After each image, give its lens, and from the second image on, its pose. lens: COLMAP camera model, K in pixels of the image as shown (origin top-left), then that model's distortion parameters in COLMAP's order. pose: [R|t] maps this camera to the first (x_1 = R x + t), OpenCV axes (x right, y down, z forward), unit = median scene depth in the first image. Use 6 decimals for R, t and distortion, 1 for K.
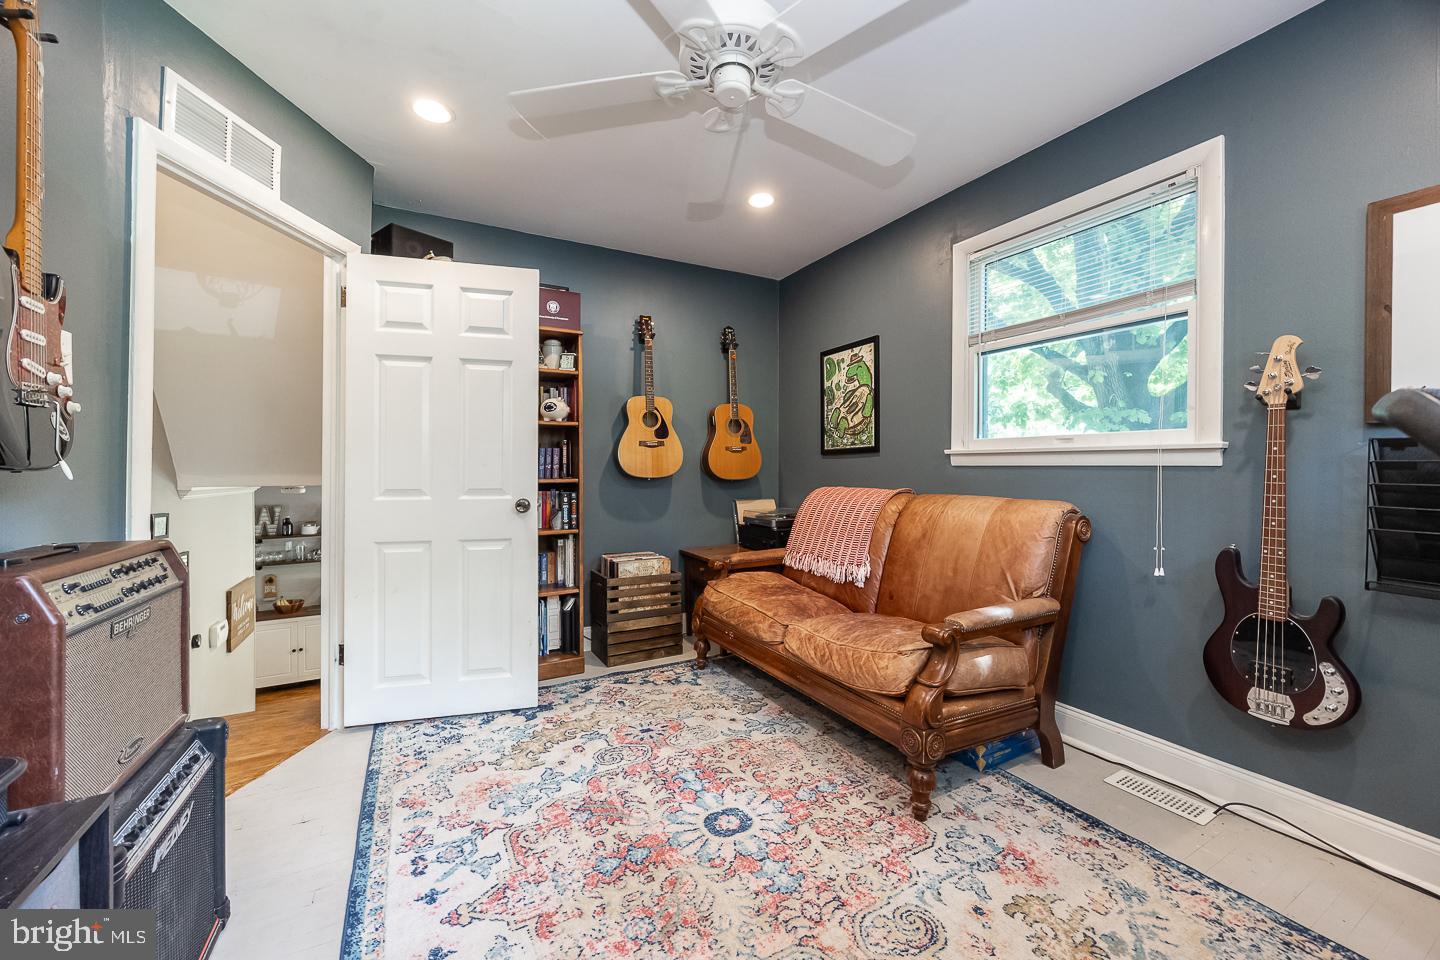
lens RADIAL K [[560.3, 0, 730.8], [0, 560.3, 469.7], [0, 0, 1]] dist [-0.002996, -0.000915]
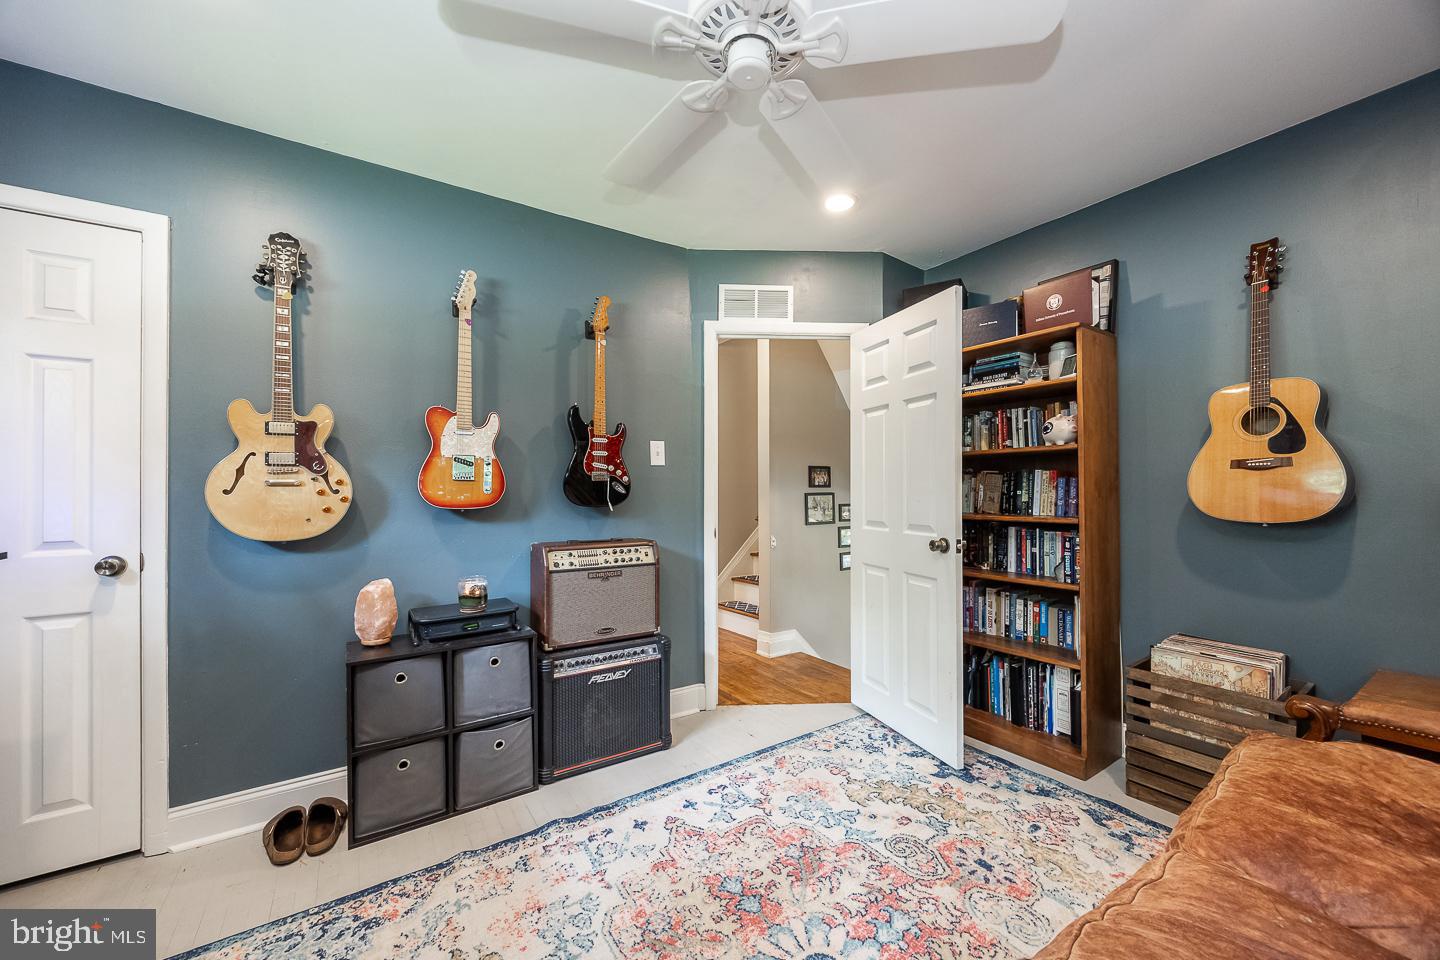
lens RADIAL K [[560.3, 0, 733.8], [0, 560.3, 487.4], [0, 0, 1]] dist [-0.002996, -0.000915]
pose [[0.076655, -0.004665, -0.997047, 0.589389], [0.004610, 0.999980, -0.004324, -0.033070], [0.997047, -0.004265, 0.076675, 0.643014]]
